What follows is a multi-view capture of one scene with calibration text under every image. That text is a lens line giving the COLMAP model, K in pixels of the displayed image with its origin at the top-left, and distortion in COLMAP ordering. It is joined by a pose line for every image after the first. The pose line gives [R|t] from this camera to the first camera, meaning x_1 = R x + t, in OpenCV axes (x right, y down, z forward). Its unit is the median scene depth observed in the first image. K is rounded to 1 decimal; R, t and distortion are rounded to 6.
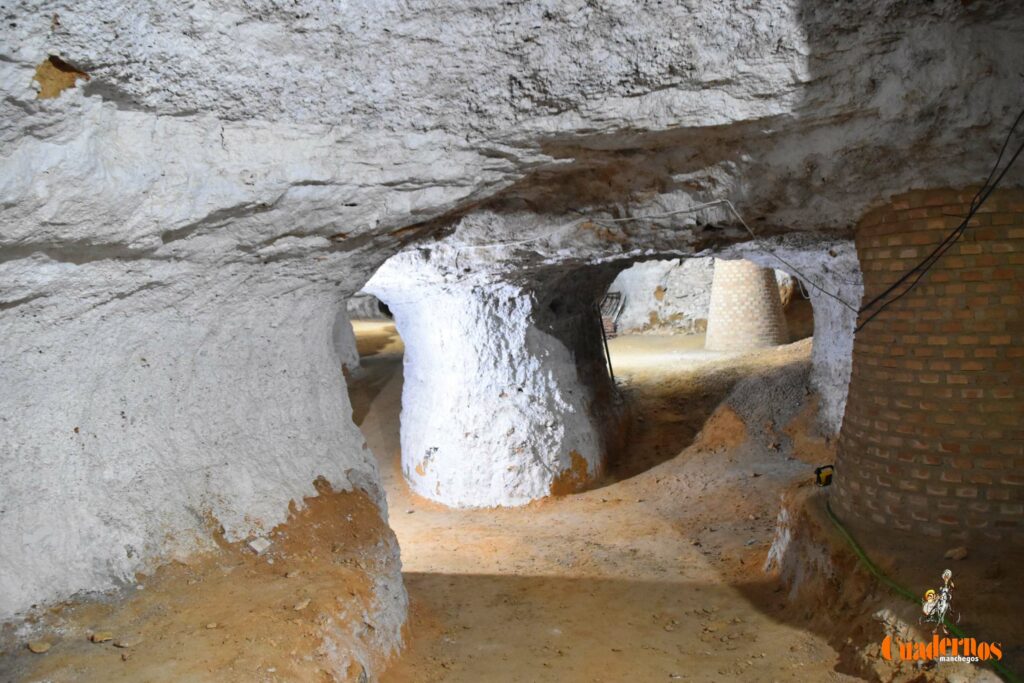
lens RADIAL K [[814.9, 0, 512.0], [0, 814.9, 341.5], [0, 0, 1]] dist [-0.155809, 0.147635]
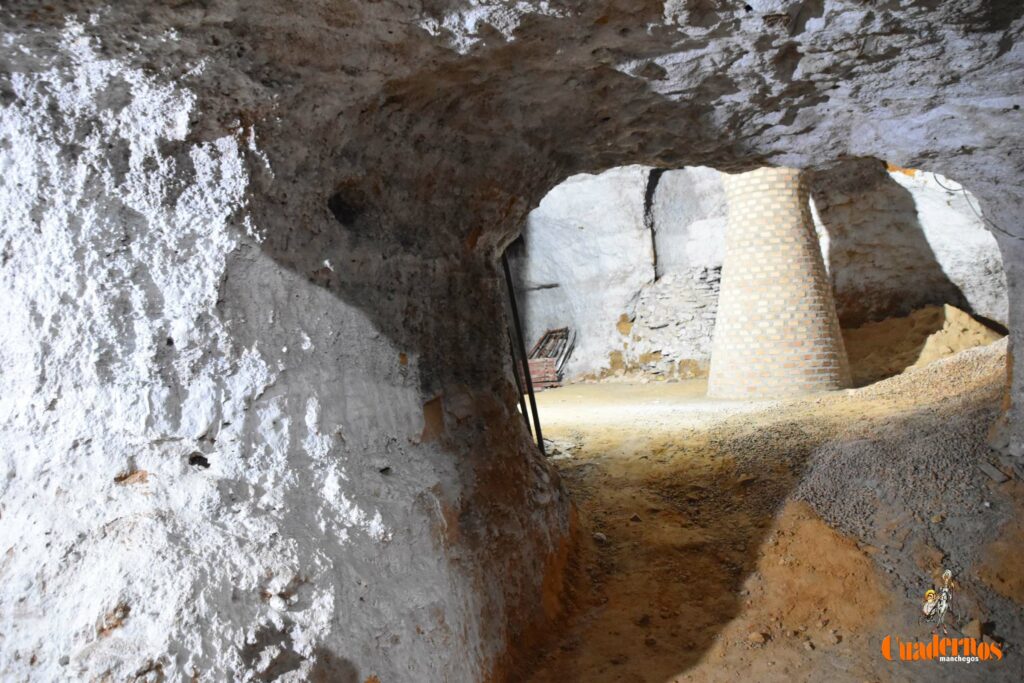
lens RADIAL K [[814.9, 0, 512.0], [0, 814.9, 341.5], [0, 0, 1]] dist [-0.155809, 0.147635]
pose [[0.998189, 0.021104, 0.056341, 0.104835], [-0.015806, 0.995551, -0.092885, 0.041433], [-0.058050, 0.091826, 0.994082, 0.697193]]
